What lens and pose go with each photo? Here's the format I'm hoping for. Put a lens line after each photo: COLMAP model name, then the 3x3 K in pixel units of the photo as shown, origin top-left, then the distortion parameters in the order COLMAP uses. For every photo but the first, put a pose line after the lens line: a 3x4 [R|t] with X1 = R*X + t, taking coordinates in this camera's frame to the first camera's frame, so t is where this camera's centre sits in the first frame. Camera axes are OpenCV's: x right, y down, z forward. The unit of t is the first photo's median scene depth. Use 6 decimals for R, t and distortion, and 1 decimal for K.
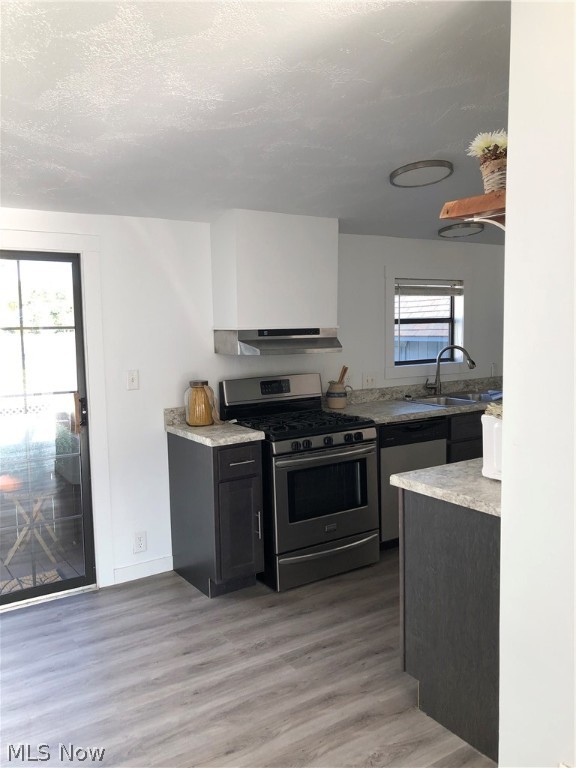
lens RADIAL K [[630.9, 0, 271.8], [0, 630.9, 386.7], [0, 0, 1]] dist [0.024044, -0.012557]
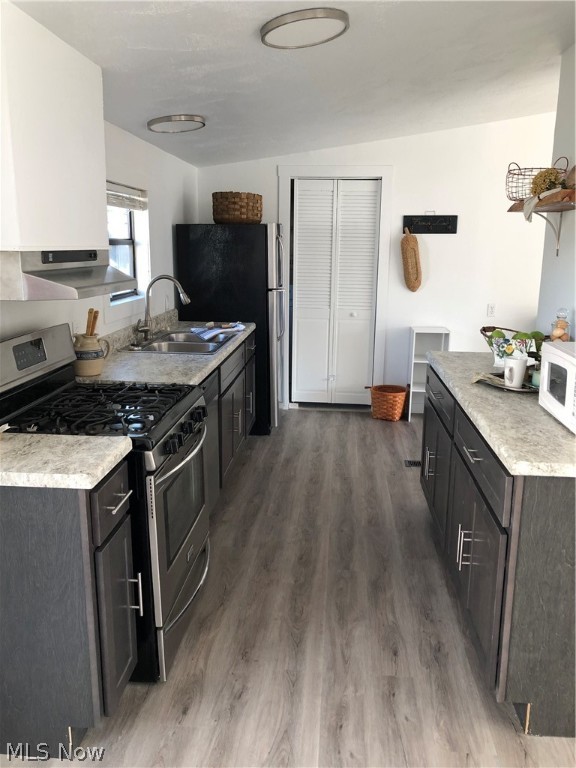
lens RADIAL K [[630.9, 0, 279.3], [0, 630.9, 395.1], [0, 0, 1]] dist [0.024044, -0.012557]
pose [[0.614833, -0.170012, 0.770115, -0.321081], [0.073890, 0.984611, 0.158373, -0.039466], [-0.785189, -0.040469, 0.617933, 0.491718]]
